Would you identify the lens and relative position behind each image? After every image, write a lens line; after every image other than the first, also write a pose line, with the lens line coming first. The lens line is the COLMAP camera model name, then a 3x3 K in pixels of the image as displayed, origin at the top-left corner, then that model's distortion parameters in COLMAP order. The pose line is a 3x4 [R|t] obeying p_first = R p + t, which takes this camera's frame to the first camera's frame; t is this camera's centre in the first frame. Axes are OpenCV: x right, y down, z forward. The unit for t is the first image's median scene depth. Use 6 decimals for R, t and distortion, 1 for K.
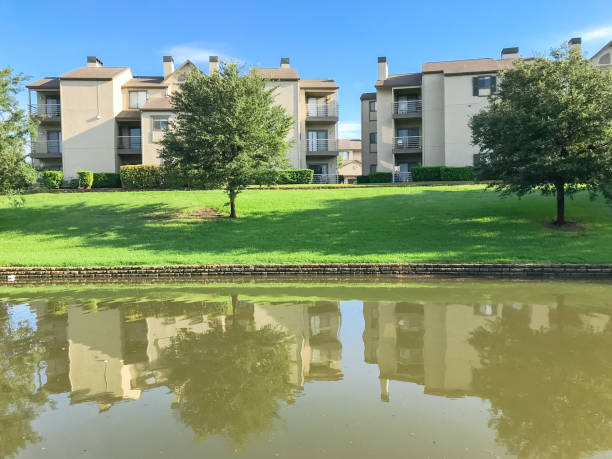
lens RADIAL K [[503.3, 0, 306.0], [0, 503.3, 229.5], [0, 0, 1]] dist [-0.003763, -0.006908]
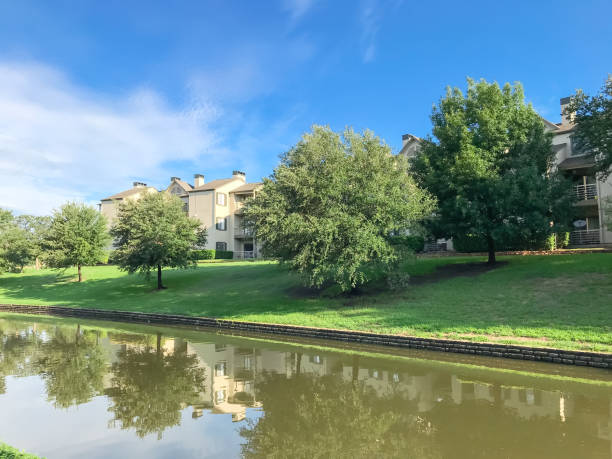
lens RADIAL K [[503.3, 0, 306.0], [0, 503.3, 229.5], [0, 0, 1]] dist [-0.003763, -0.006908]
pose [[0.764422, -0.050984, -0.642697, 1.242854], [-0.027801, 0.993334, -0.111866, -0.022284], [0.644117, 0.103381, 0.757909, 0.048938]]
